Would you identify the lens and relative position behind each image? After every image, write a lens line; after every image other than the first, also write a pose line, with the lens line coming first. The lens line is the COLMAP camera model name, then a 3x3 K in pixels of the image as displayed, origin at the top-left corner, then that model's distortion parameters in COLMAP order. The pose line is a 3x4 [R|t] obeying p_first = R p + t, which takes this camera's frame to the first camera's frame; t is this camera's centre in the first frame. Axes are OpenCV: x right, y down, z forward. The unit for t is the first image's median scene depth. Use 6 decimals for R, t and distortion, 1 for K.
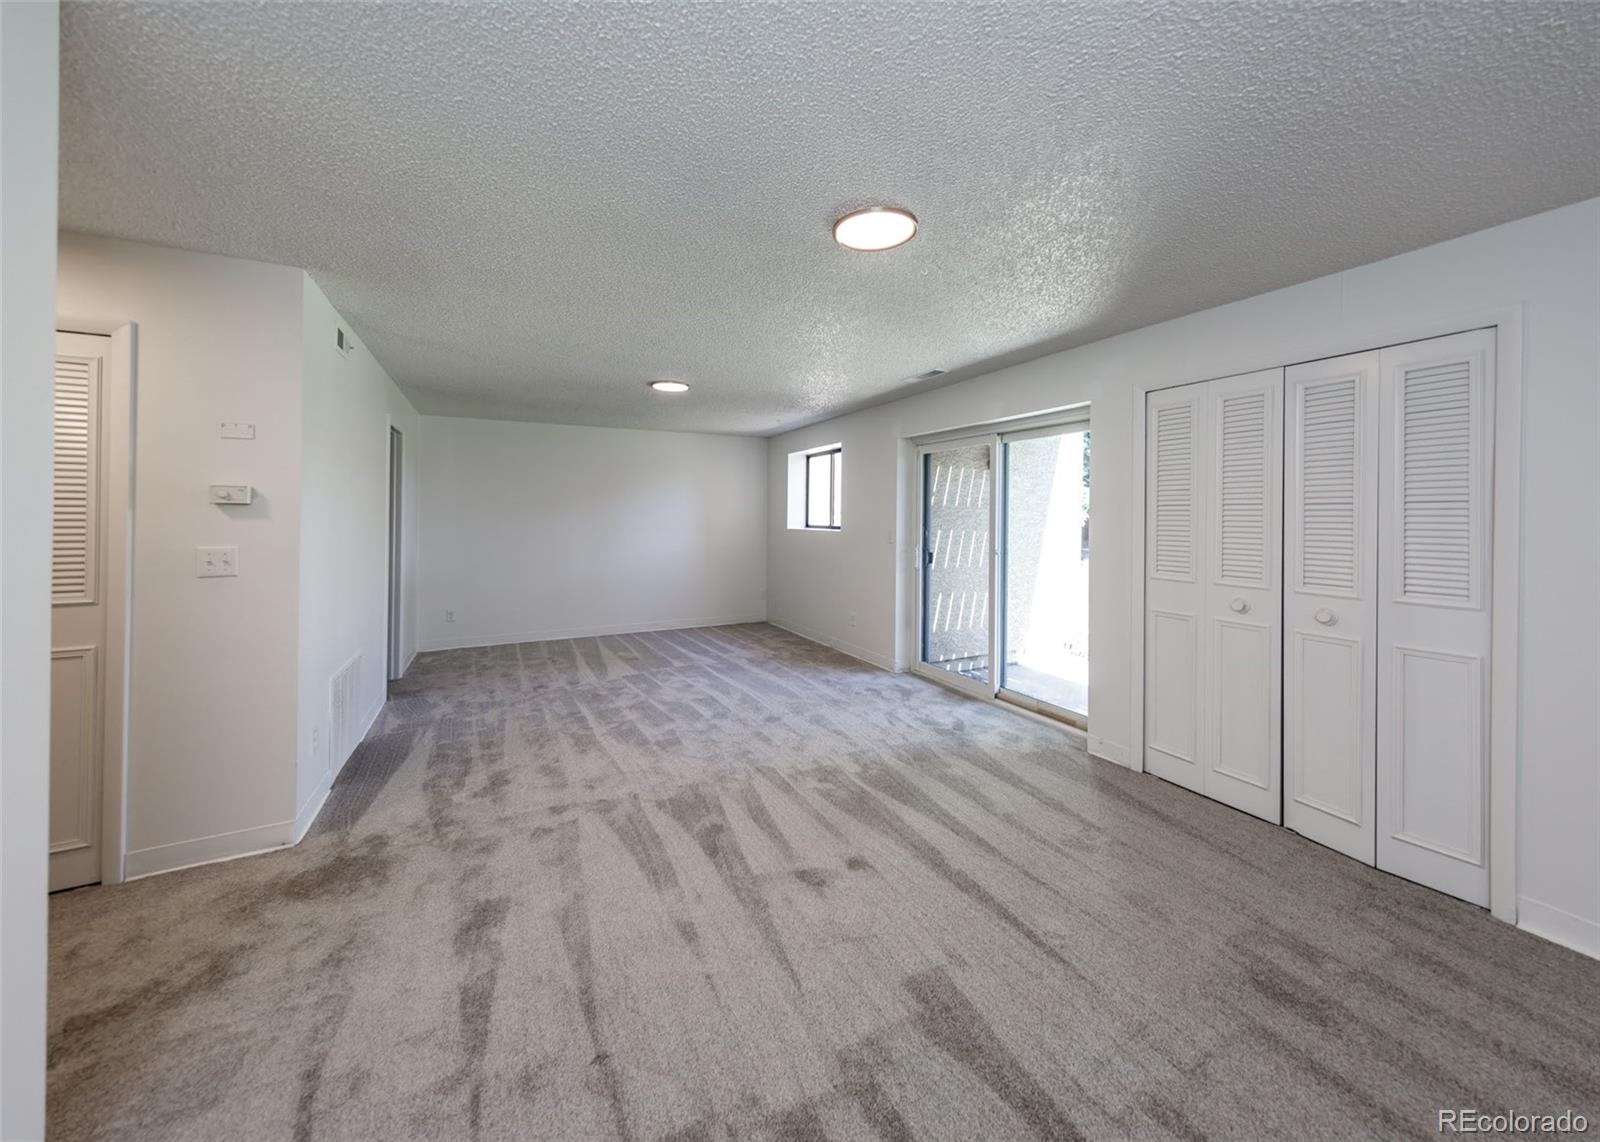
lens RADIAL K [[580.8, 0, 799.3], [0, 580.8, 510.1], [0, 0, 1]] dist [0.012521, -0.000052]
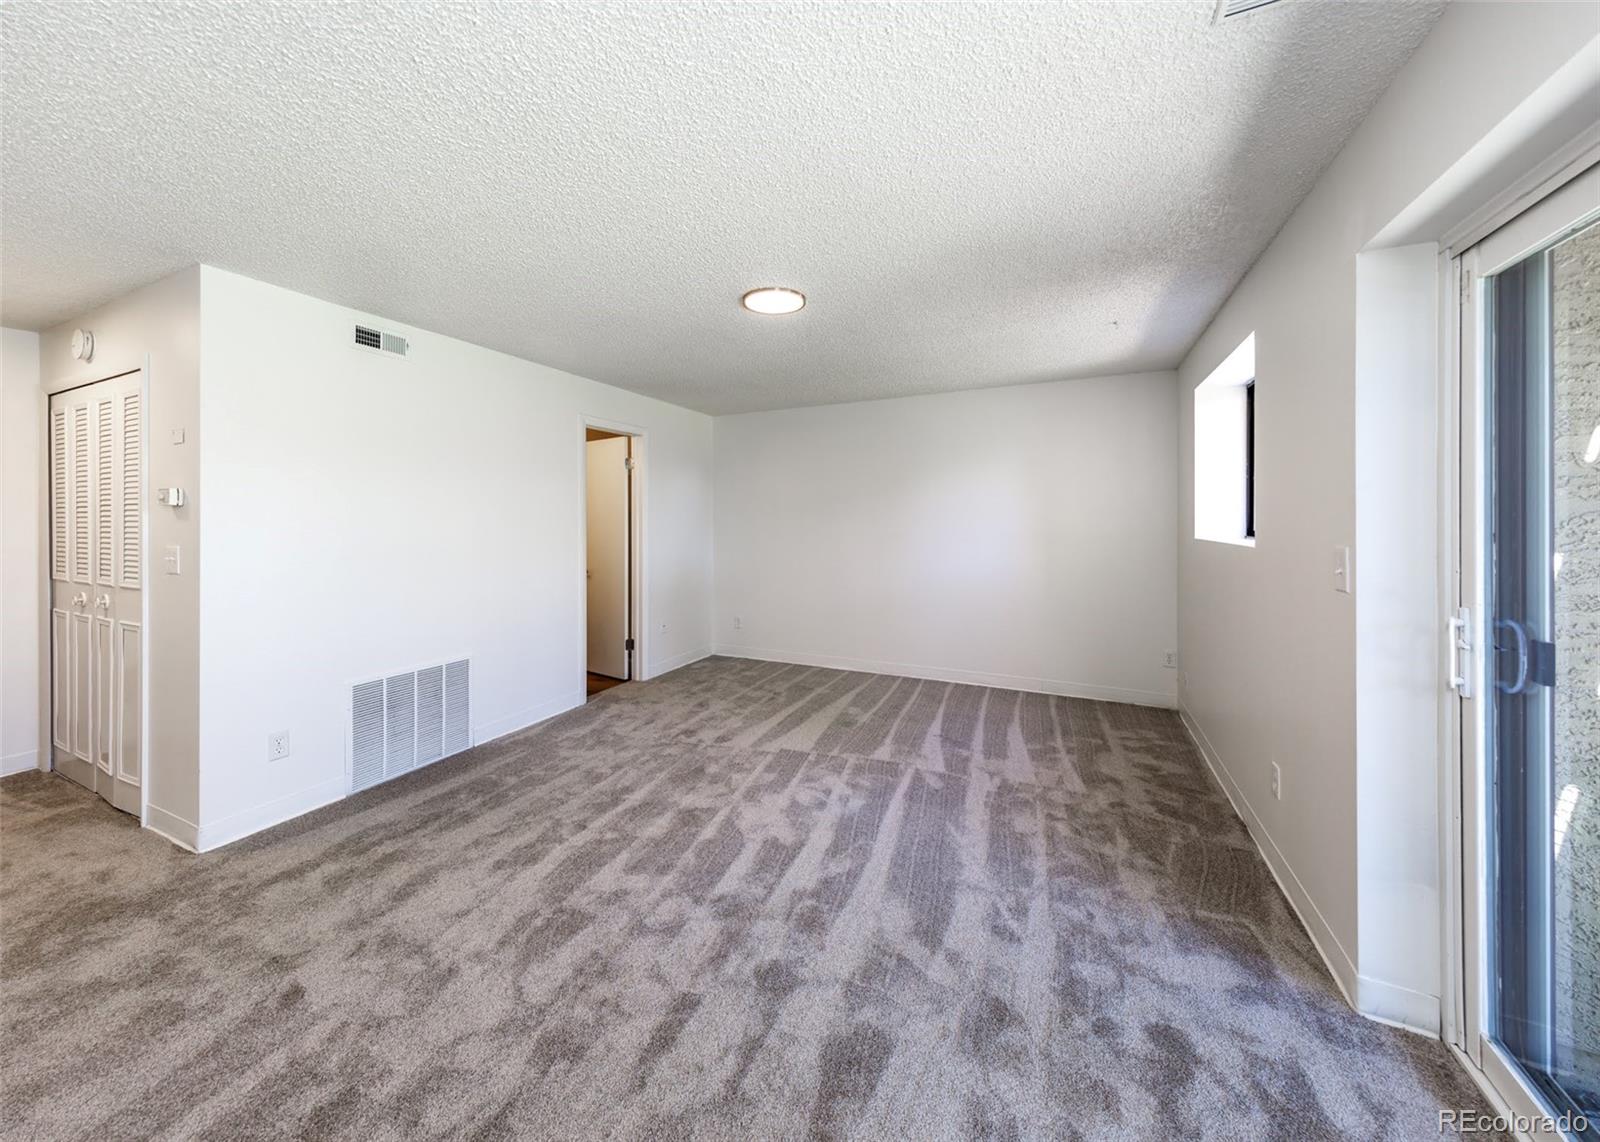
lens RADIAL K [[580.8, 0, 799.3], [0, 580.8, 510.1], [0, 0, 1]] dist [0.012521, -0.000052]
pose [[0.608069, -0.009057, -0.793832, 0.322333], [0.006588, 0.999958, -0.006363, 0.016062], [0.793857, -0.001361, 0.608103, 0.775138]]
